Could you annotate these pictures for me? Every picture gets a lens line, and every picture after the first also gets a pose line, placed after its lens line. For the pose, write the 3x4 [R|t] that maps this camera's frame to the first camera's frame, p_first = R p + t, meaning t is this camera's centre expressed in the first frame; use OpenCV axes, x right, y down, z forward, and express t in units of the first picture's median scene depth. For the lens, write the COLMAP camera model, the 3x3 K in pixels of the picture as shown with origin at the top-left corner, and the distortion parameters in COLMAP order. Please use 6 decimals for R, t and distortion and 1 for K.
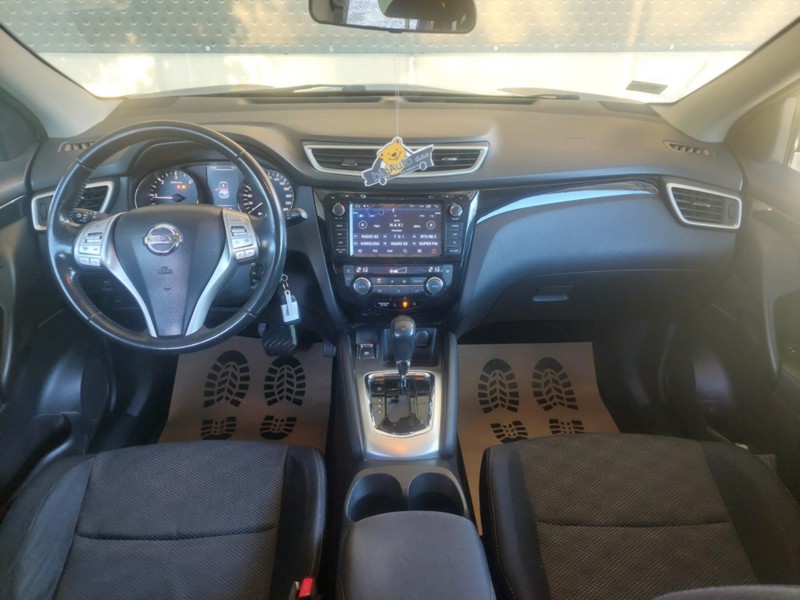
lens RADIAL K [[576.7, 0, 412.3], [0, 576.7, 298.5], [0, 0, 1]] dist [0.042015, -0.029150]
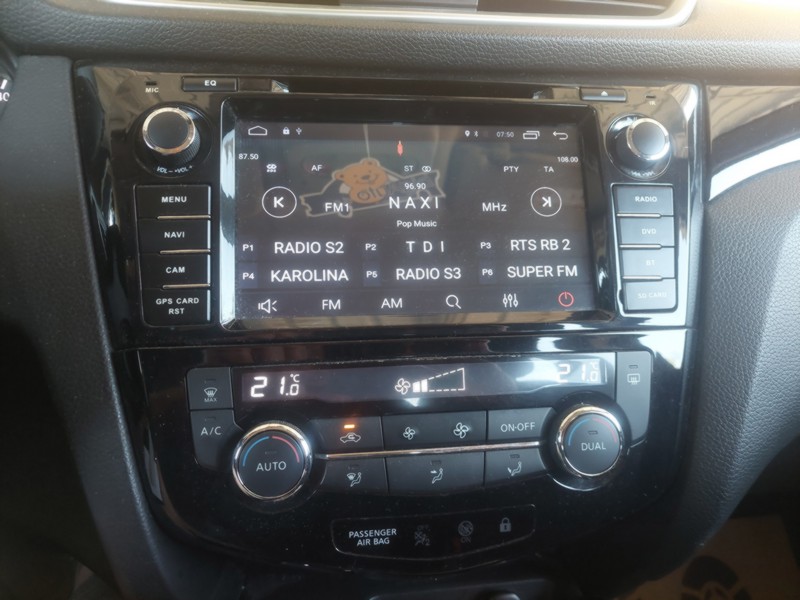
lens RADIAL K [[576.7, 0, 412.3], [0, 576.7, 298.5], [0, 0, 1]] dist [0.042015, -0.029150]
pose [[0.996742, -0.028283, 0.075530, -0.048707], [0.041712, 0.982296, -0.182631, -0.039461], [-0.069028, 0.185187, 0.980276, 0.758509]]
